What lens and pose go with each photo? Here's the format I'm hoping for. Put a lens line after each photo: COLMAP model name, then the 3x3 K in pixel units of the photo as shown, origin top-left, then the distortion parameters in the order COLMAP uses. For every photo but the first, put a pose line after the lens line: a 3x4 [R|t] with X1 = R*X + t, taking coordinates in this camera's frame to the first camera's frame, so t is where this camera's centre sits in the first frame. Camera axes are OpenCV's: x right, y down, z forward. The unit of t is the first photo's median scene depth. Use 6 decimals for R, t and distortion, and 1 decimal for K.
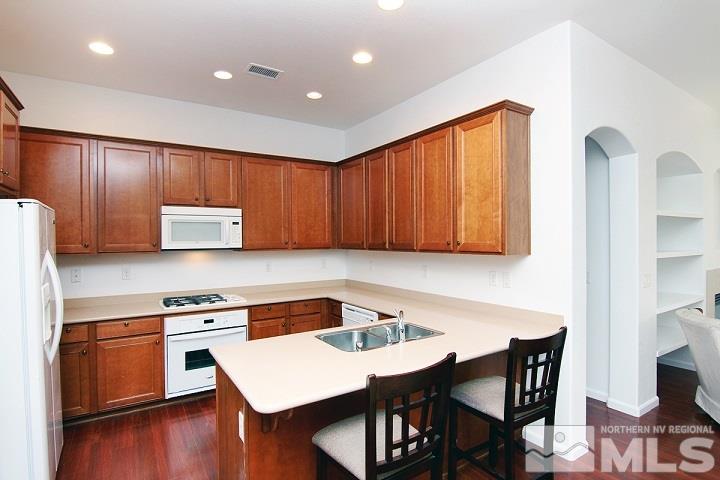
lens RADIAL K [[367.4, 0, 358.9], [0, 367.4, 241.1], [0, 0, 1]] dist [-0.003662, -0.011989]
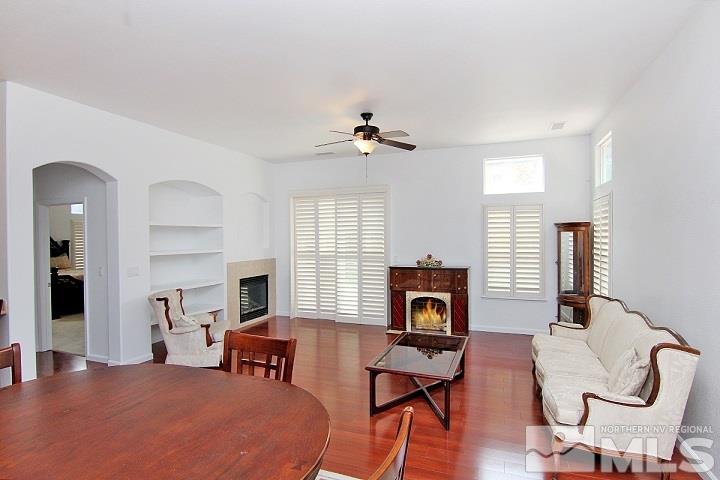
lens RADIAL K [[367.4, 0, 355.7], [0, 367.4, 239.7], [0, 0, 1]] dist [-0.003662, -0.011989]
pose [[0.802313, -0.005156, 0.596881, 0.610066], [0.005206, 0.999985, 0.001640, -0.010318], [-0.596880, 0.001791, 0.802328, -0.630224]]
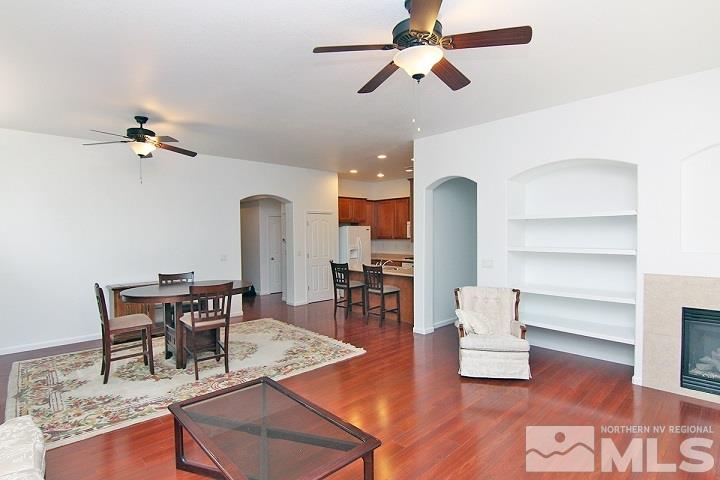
lens RADIAL K [[367.4, 0, 358.3], [0, 367.4, 236.5], [0, 0, 1]] dist [-0.003662, -0.011989]
pose [[0.184836, 0.012645, -0.982688, 2.112108], [0.002341, 0.999909, 0.013307, -0.024624], [0.982767, -0.004760, 0.184790, 0.167931]]
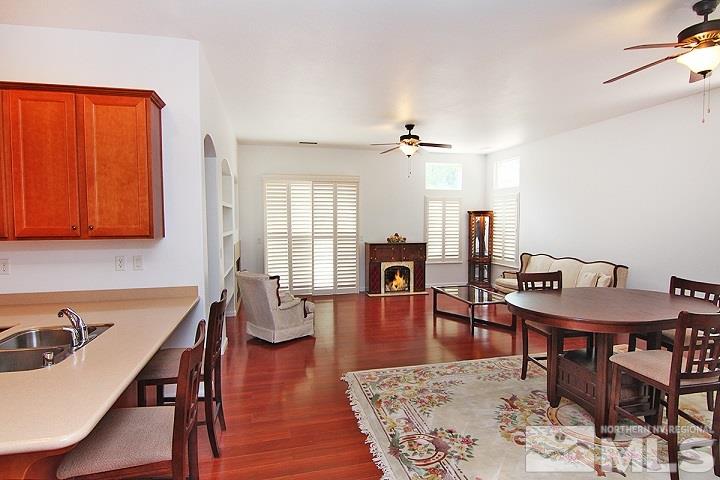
lens RADIAL K [[367.4, 0, 355.1], [0, 367.4, 245.0], [0, 0, 1]] dist [-0.003662, -0.011989]
pose [[0.328369, -0.060036, 0.942640, -0.319990], [0.002870, 0.998037, 0.062565, -0.005197], [-0.944545, -0.017839, 0.327897, 0.076754]]
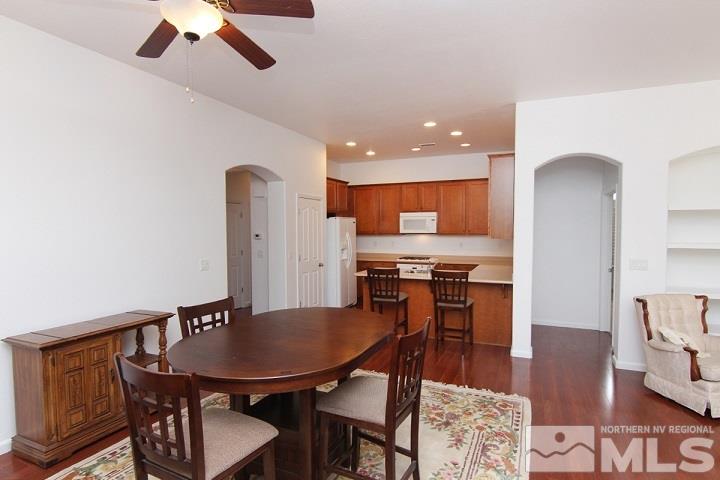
lens RADIAL K [[384.4, 0, 362.7], [0, 384.4, 240.0], [0, 0, 1]] dist [-0.008427, 0.001121]
pose [[0.559197, 0.029862, -0.828497, 1.286234], [-0.005924, 0.999469, 0.032027, -0.007834], [0.829014, -0.013002, 0.559077, -0.478166]]
